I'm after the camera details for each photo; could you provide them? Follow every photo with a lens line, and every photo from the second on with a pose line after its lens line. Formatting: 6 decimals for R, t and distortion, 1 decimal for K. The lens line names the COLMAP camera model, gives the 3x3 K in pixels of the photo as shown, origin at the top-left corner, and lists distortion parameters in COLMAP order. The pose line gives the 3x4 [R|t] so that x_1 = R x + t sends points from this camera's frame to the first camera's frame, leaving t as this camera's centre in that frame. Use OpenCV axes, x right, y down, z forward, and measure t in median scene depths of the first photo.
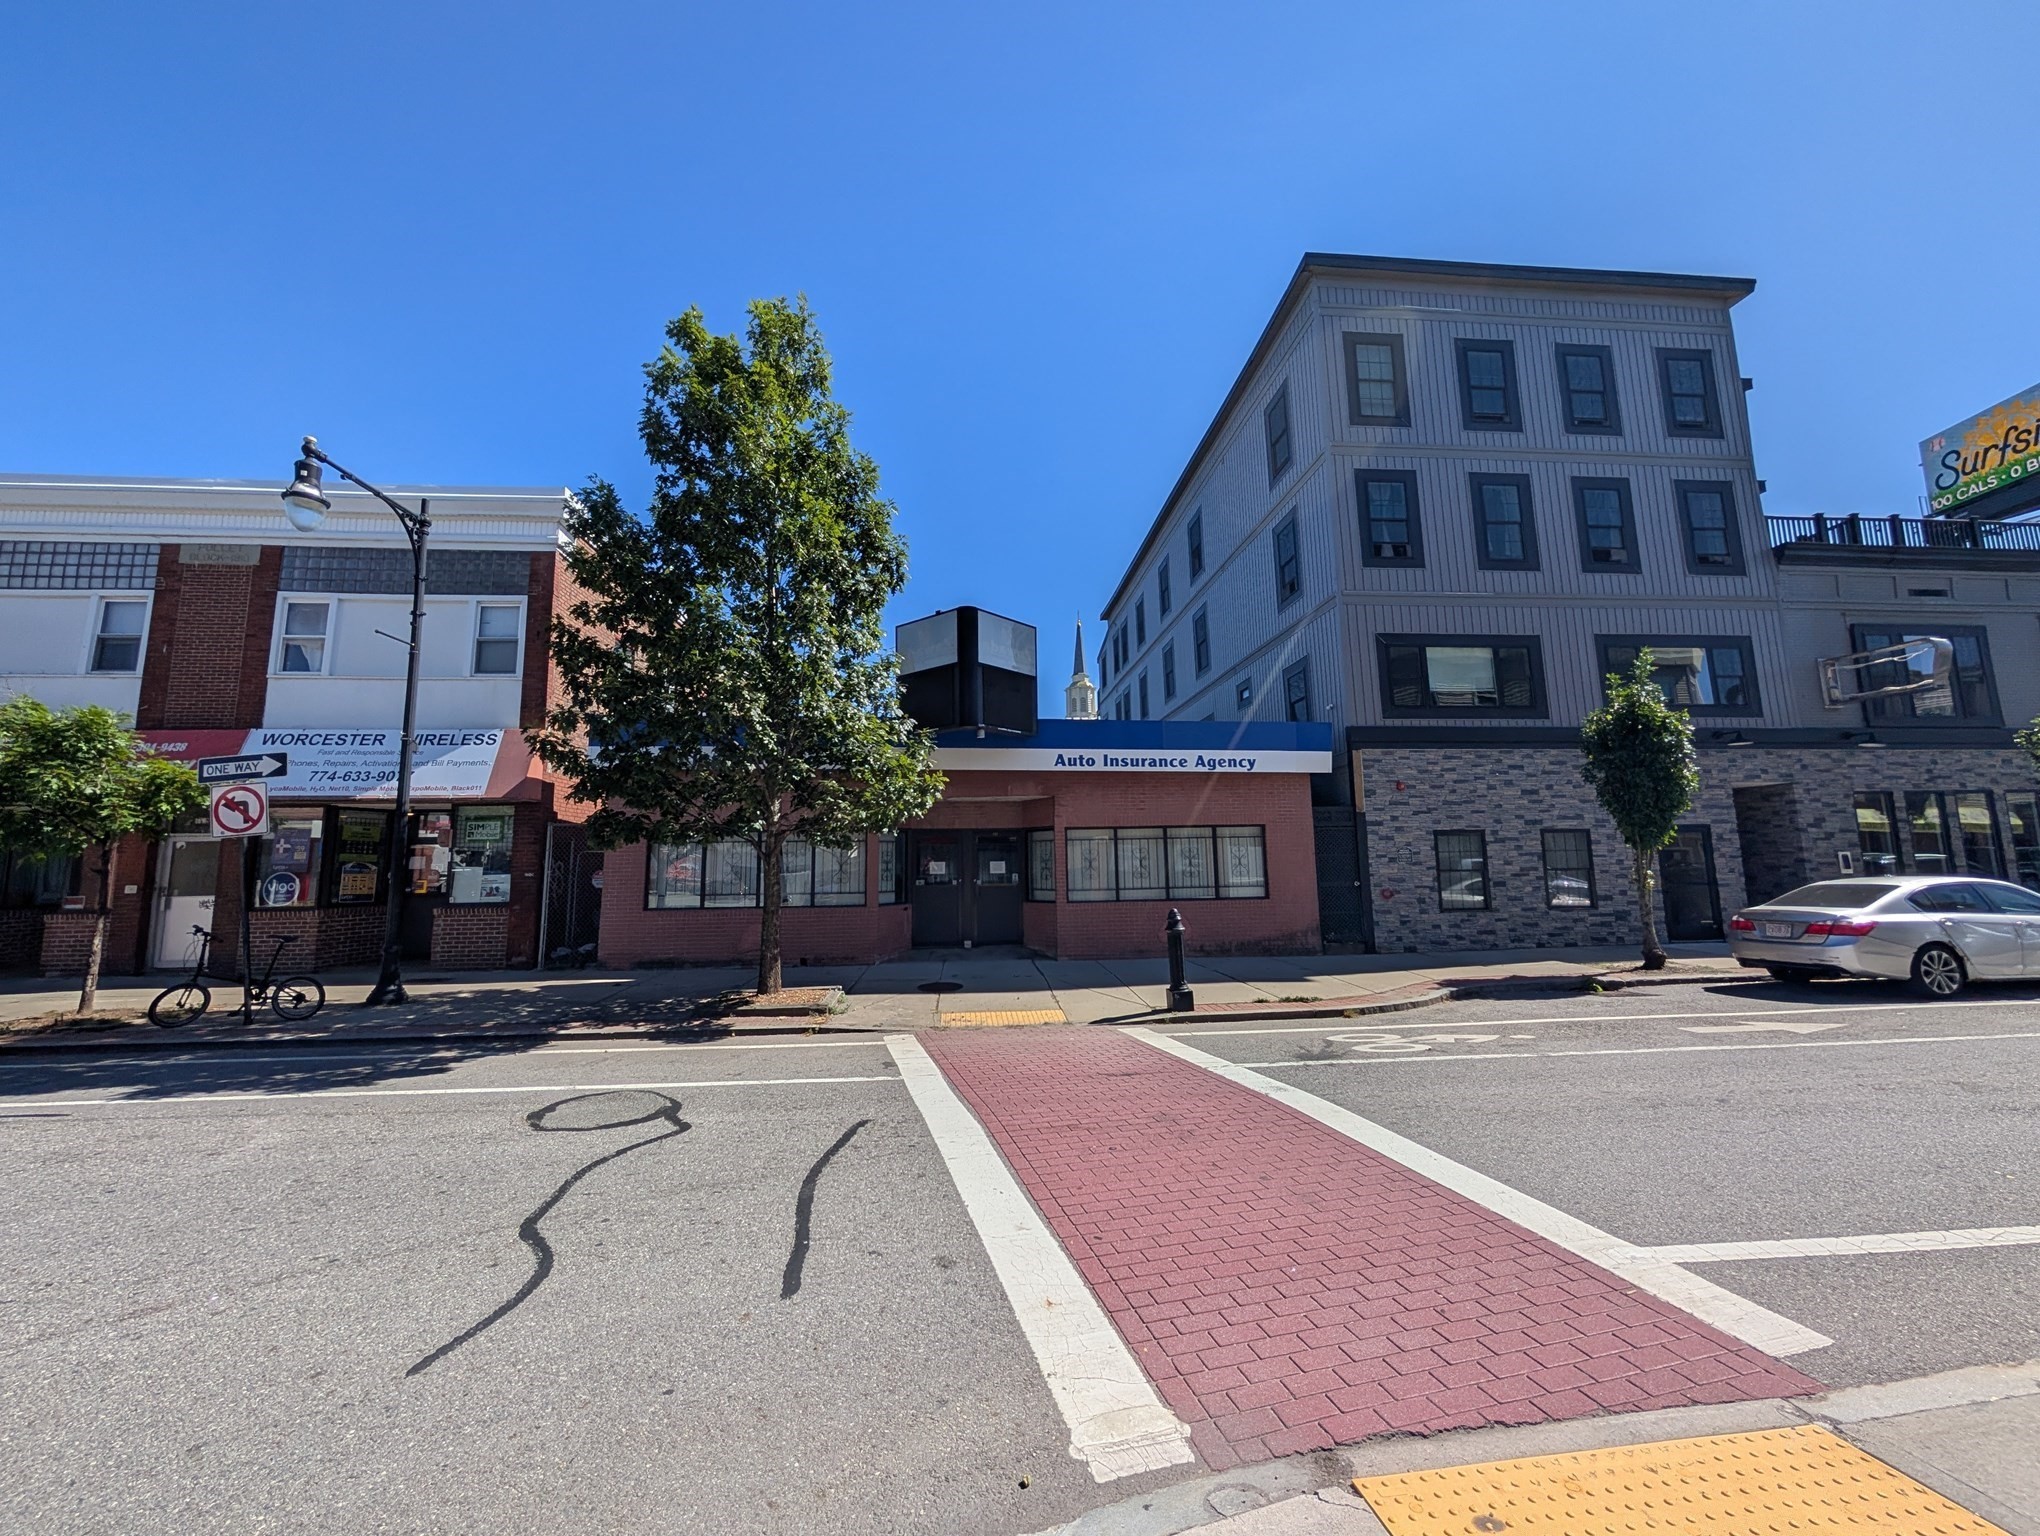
lens RADIAL K [[760.7, 0, 1020.0], [0, 760.7, 768.0], [0, 0, 1]] dist [0.000125, 0.000318]
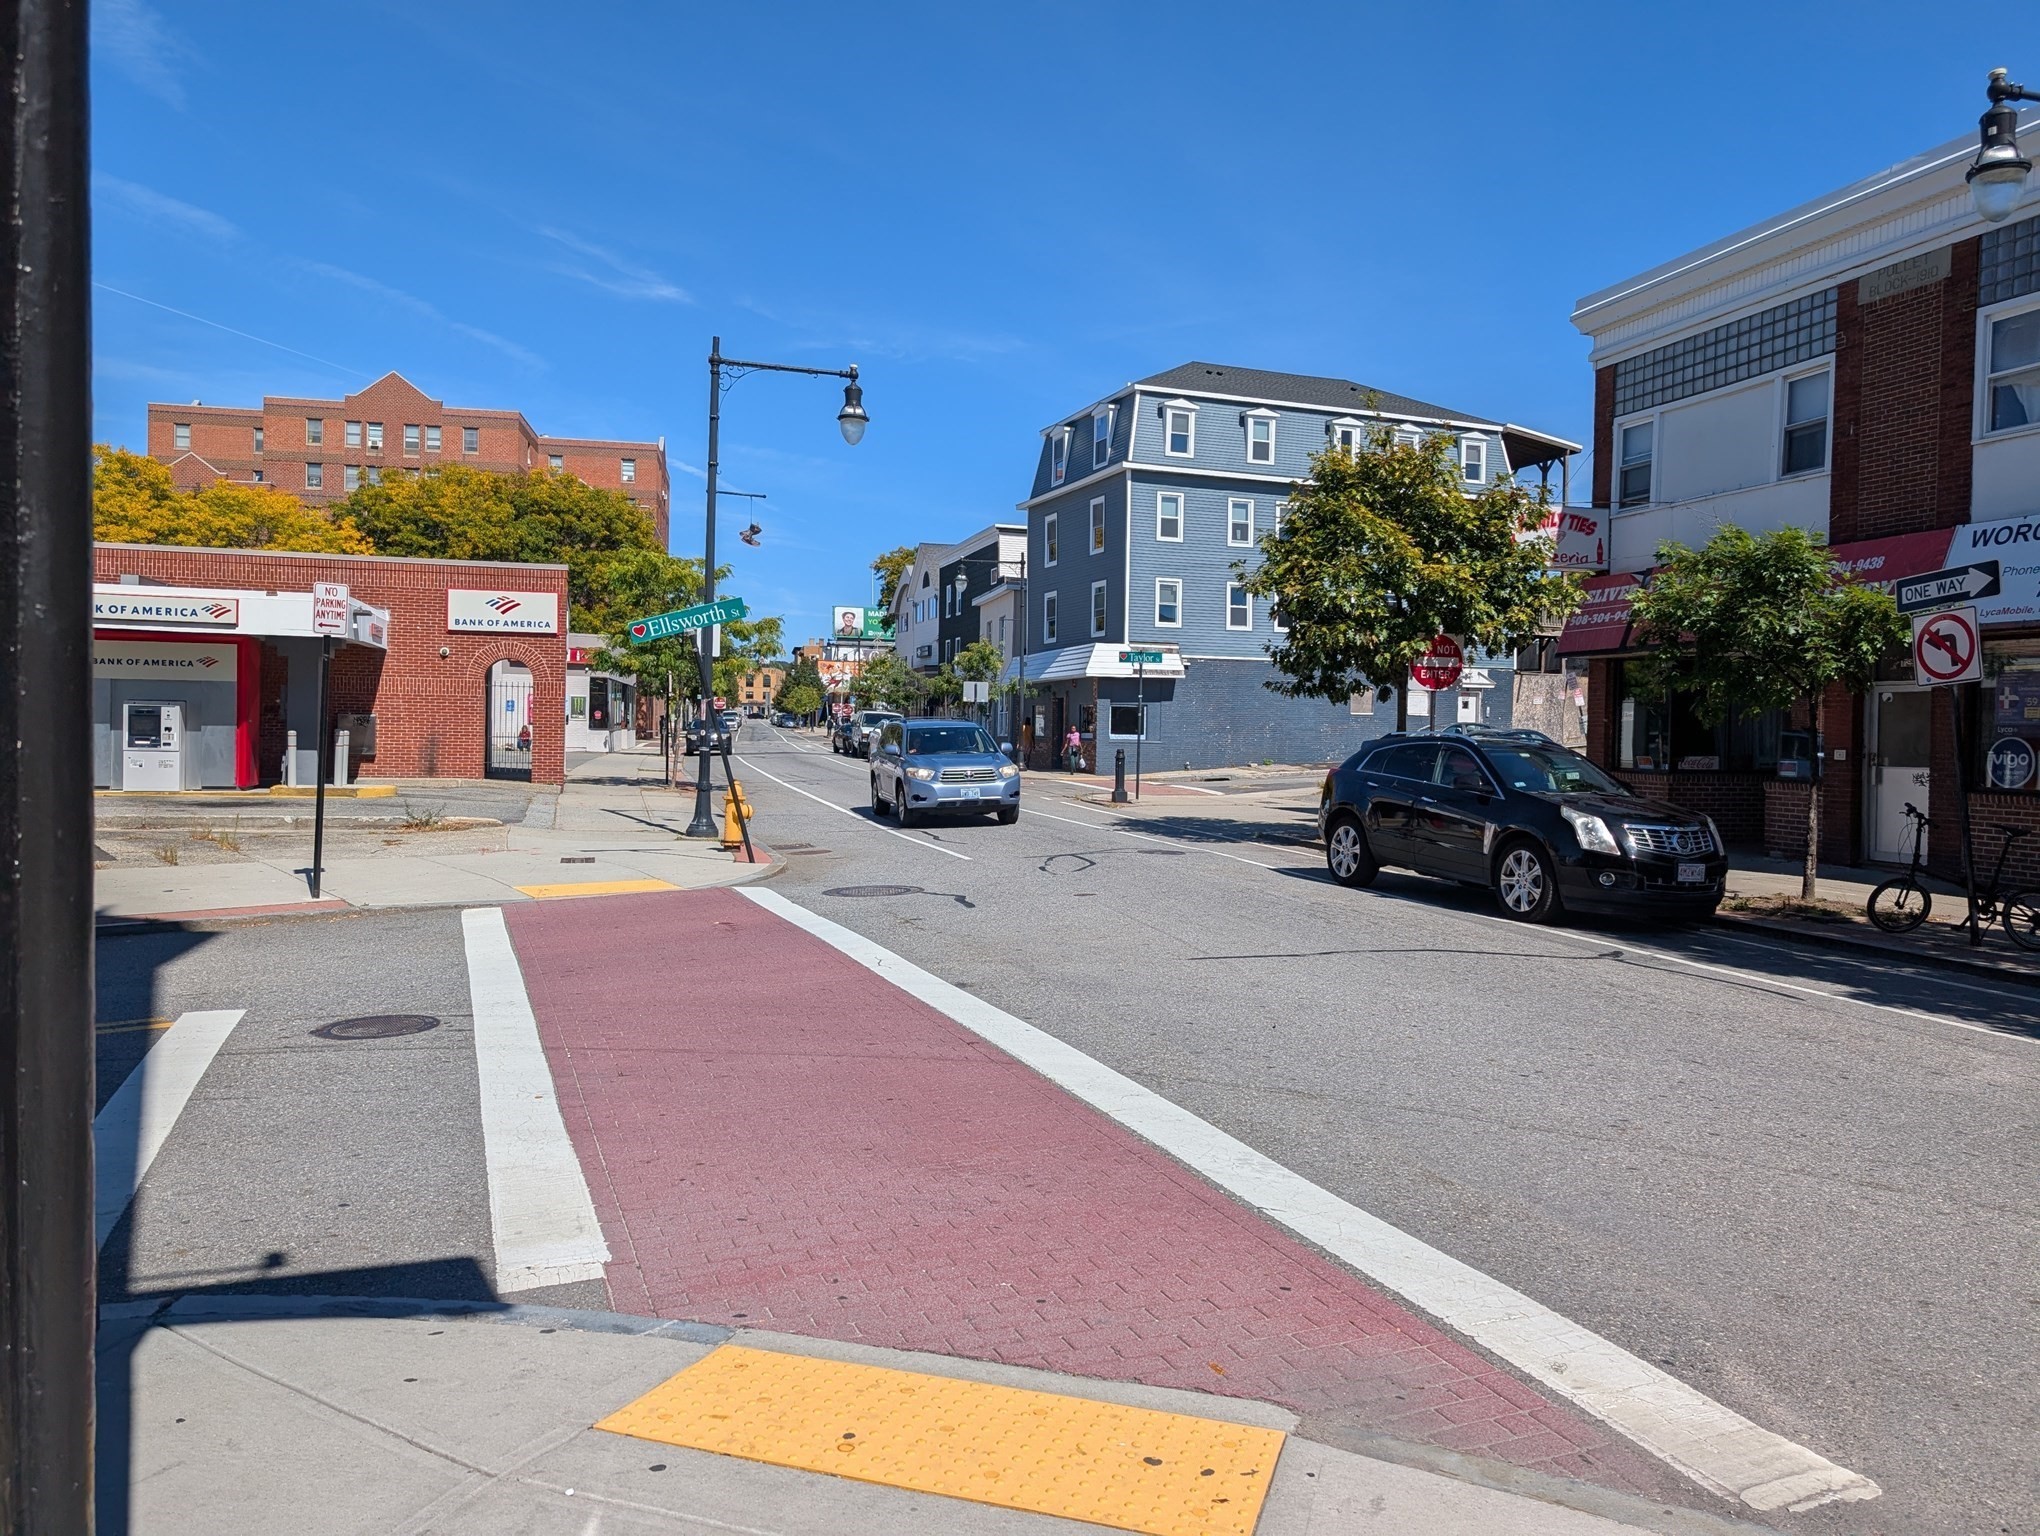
lens RADIAL K [[1431.8, 0, 1020.0], [0, 1431.8, 768.0], [0, 0, 1]] dist [0.006664, -0.005125]
pose [[0.191923, 0.041902, -0.980515, 0.120595], [0.106960, 0.992244, 0.063339, -0.009654], [0.975564, -0.117032, 0.185953, -0.101254]]
